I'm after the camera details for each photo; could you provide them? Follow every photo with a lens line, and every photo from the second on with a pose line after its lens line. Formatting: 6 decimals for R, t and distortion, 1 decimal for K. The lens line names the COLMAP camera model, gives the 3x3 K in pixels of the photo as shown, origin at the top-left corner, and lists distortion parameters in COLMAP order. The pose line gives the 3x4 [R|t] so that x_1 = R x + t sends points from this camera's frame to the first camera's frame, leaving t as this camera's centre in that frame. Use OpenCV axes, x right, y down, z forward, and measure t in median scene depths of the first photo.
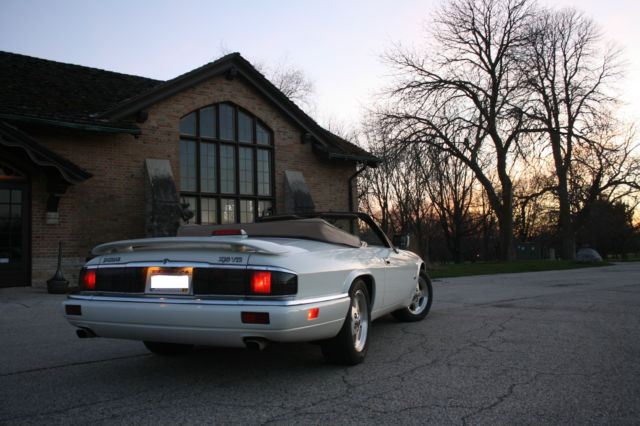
lens RADIAL K [[529.6, 0, 320.0], [0, 529.6, 213.0], [0, 0, 1]] dist [-0.112721, 0.008057]
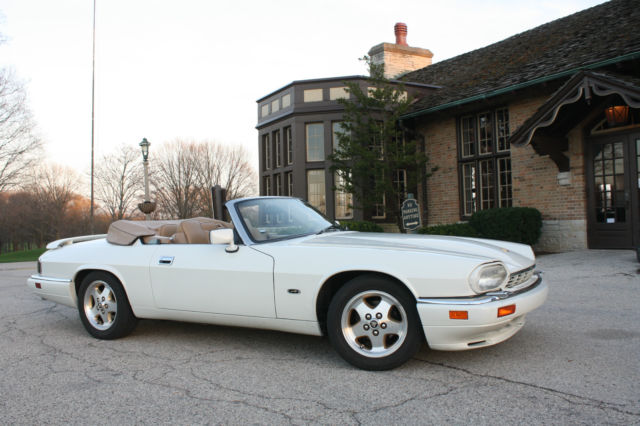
lens RADIAL K [[604.8, 0, 320.0], [0, 604.8, 213.0], [0, 0, 1]] dist [-0.150908, 0.153972]
pose [[-0.190317, 0.015390, -0.981602, 0.433311], [0.118980, 0.992868, -0.007502, 0.019762], [0.974486, -0.118218, -0.190791, 0.574768]]
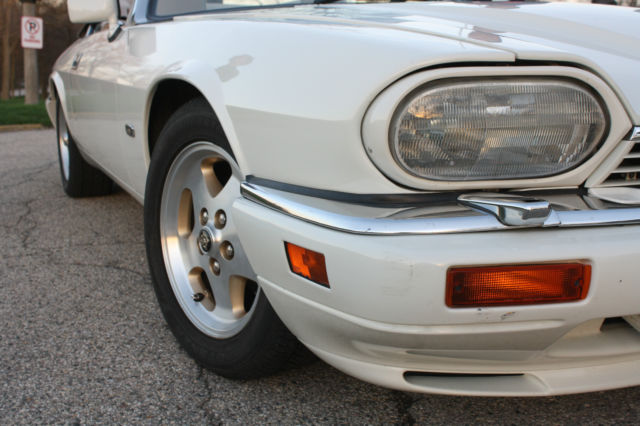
lens RADIAL K [[787.5, 0, 320.0], [0, 787.5, 213.0], [0, 0, 1]] dist [-0.043402, 0.008453]
pose [[-0.699058, 0.160661, -0.696782, 0.185110], [0.077979, 0.985749, 0.149056, 0.057023], [0.710800, 0.049865, -0.701624, 0.652931]]
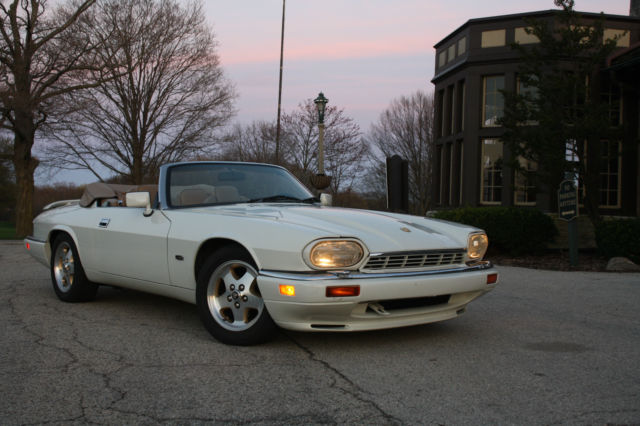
lens RADIAL K [[832.7, 0, 320.0], [0, 832.7, 213.0], [0, 0, 1]] dist [-0.043848, -0.028071]
pose [[-0.527962, 0.014803, -0.849139, 0.450620], [0.062338, 0.997826, -0.021364, 0.051009], [0.846977, -0.064213, -0.527738, 0.809398]]
